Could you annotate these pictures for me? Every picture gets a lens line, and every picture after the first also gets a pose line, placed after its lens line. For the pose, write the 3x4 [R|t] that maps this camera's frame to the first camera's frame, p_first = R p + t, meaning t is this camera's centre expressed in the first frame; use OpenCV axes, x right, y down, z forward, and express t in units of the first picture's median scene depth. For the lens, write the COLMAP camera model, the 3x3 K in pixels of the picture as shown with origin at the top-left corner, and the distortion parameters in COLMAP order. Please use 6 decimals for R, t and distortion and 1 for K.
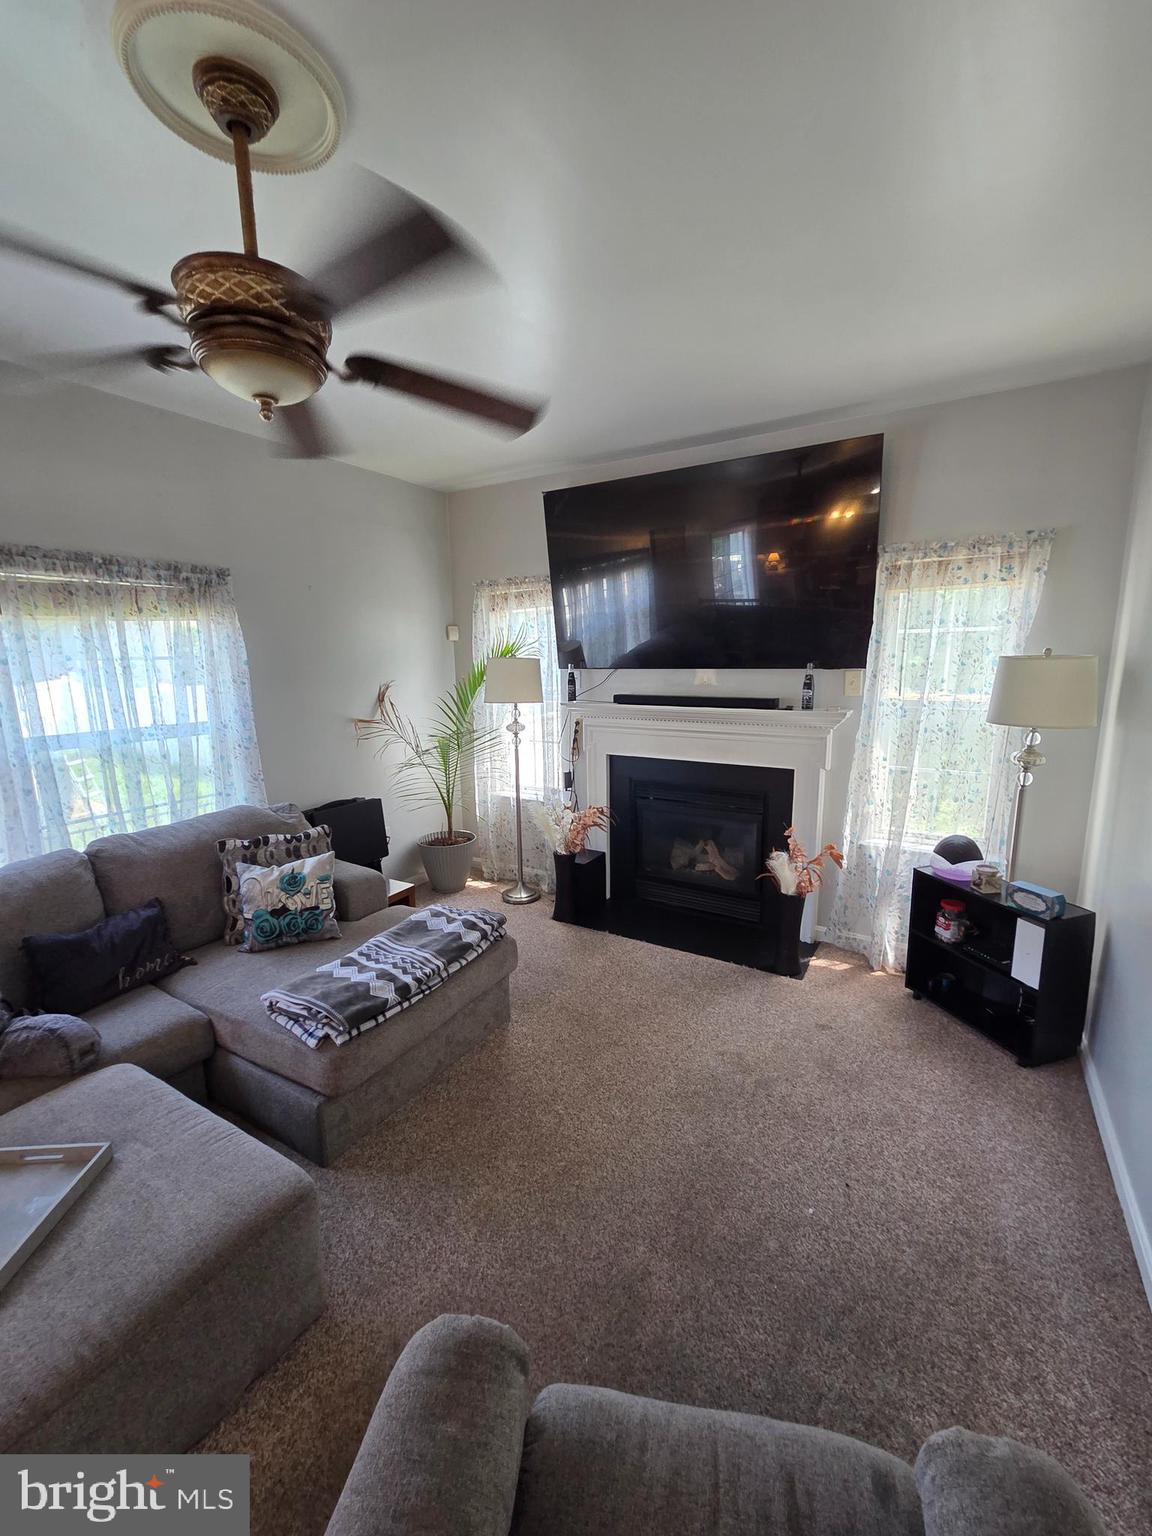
lens RADIAL K [[624.4, 0, 589.0], [0, 624.4, 768.9], [0, 0, 1]] dist [0.002656, 0.000999]
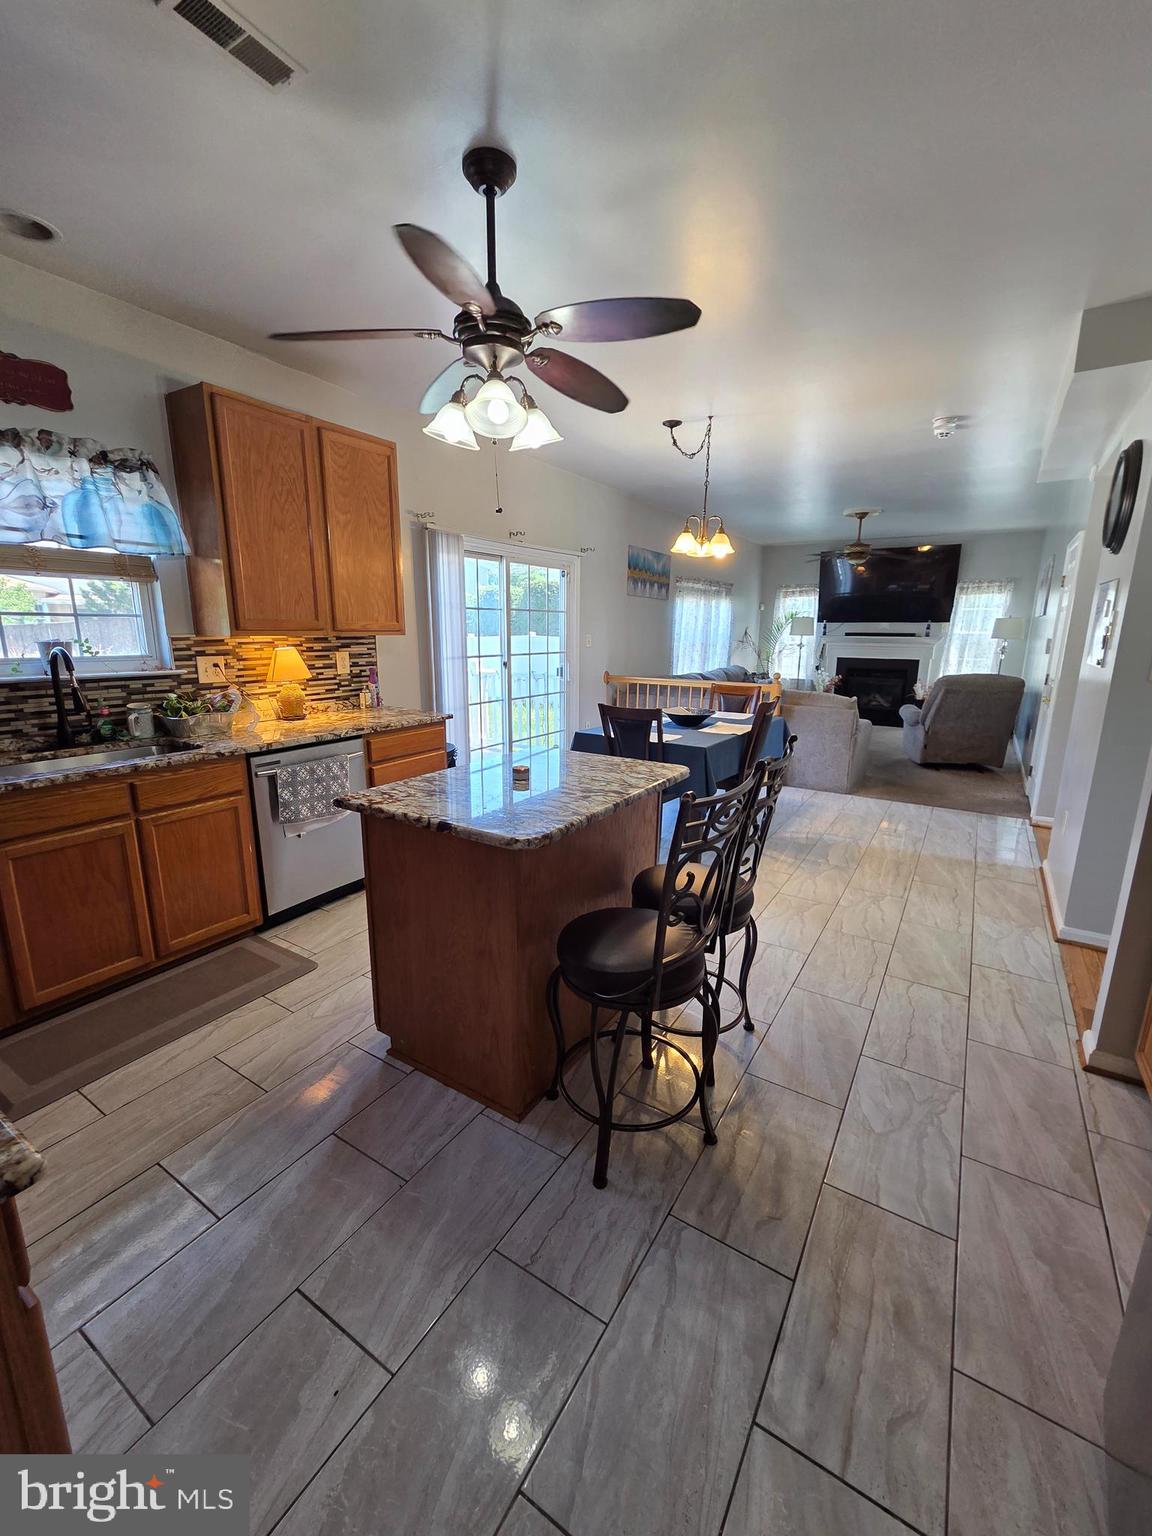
lens RADIAL K [[624.4, 0, 583.9], [0, 624.4, 773.4], [0, 0, 1]] dist [0.002656, 0.000999]
pose [[0.999137, 0.030129, -0.028604, -1.154653], [-0.028872, 0.998641, 0.043395, 0.465154], [0.029873, -0.042532, 0.998648, -1.985892]]
